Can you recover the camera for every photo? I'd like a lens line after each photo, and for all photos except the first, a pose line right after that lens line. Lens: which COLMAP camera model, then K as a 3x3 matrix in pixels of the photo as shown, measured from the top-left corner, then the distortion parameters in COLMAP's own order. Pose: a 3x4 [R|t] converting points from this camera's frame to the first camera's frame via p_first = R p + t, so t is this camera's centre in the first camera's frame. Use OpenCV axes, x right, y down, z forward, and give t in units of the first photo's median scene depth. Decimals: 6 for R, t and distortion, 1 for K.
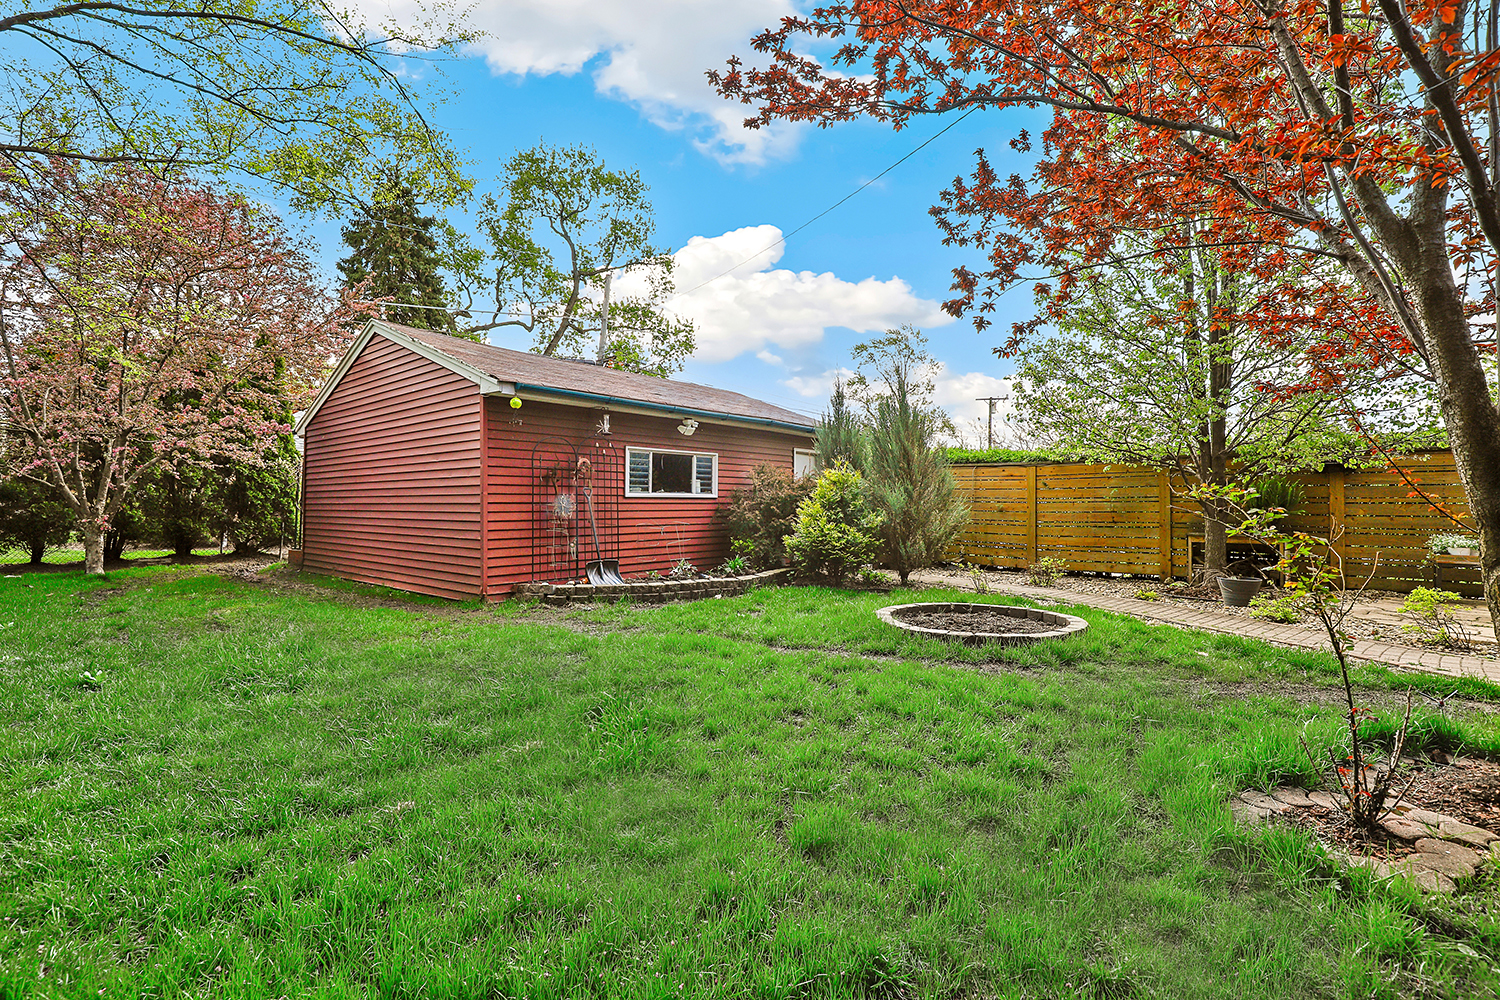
lens RADIAL K [[693.9, 0, 758.5], [0, 693.9, 502.9], [0, 0, 1]] dist [-0.039371, 0.015808]
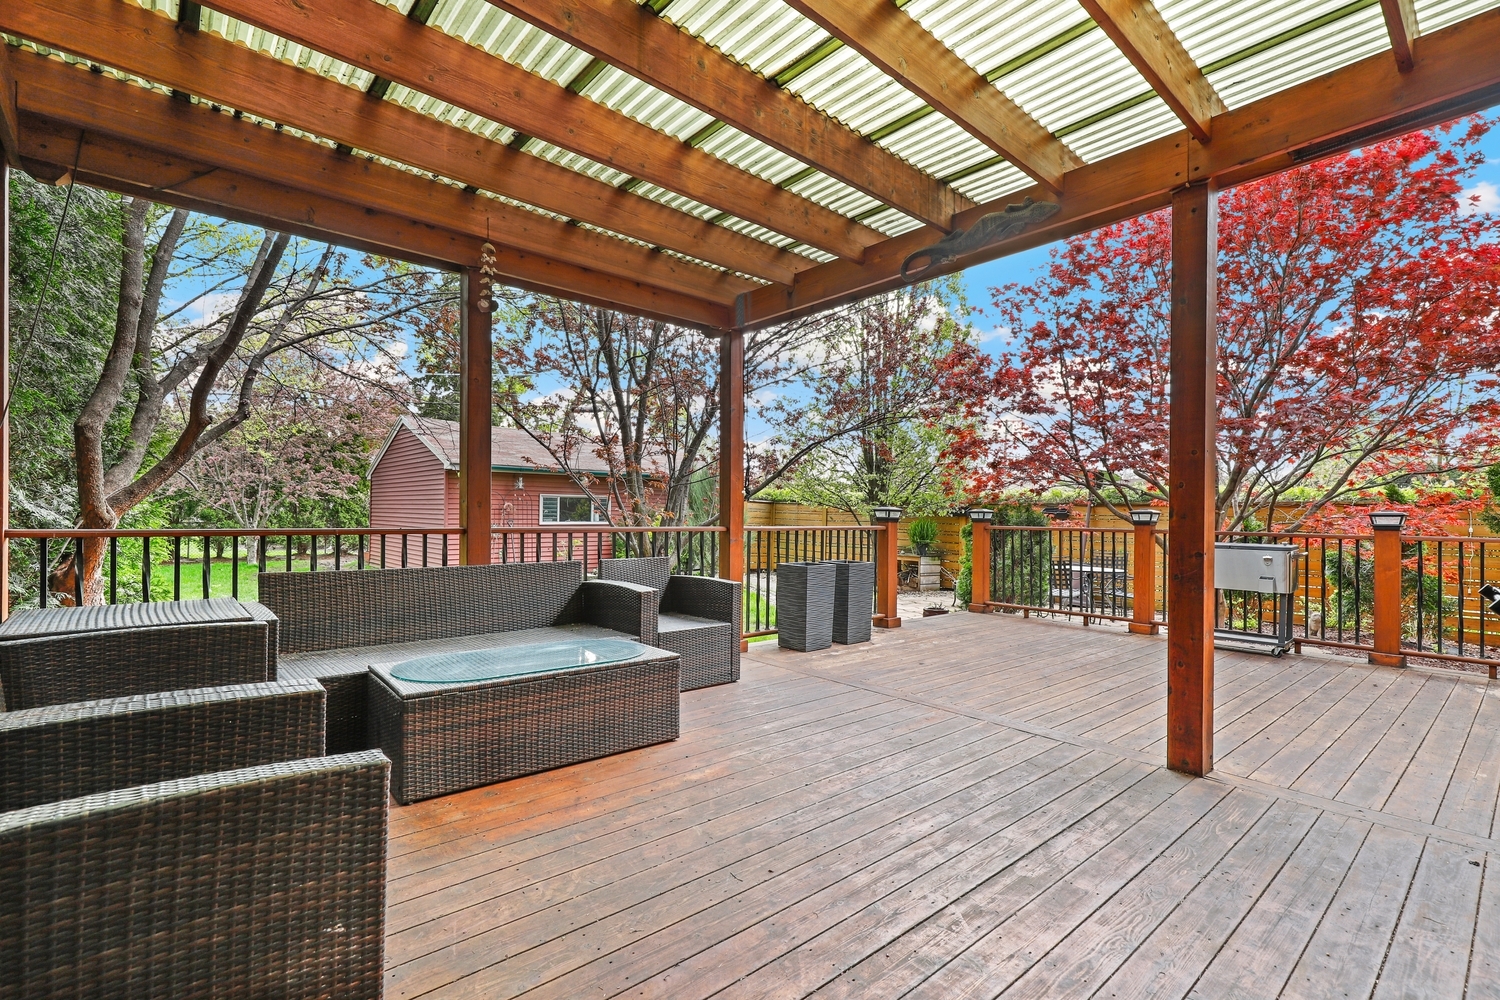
lens RADIAL K [[693.9, 0, 758.5], [0, 693.9, 502.9], [0, 0, 1]] dist [-0.039371, 0.015808]
pose [[0.990994, 0.006541, -0.133743, 0.460118], [-0.006608, 0.999978, -0.000054, -0.054187], [0.133740, 0.000937, 0.991016, -0.475212]]
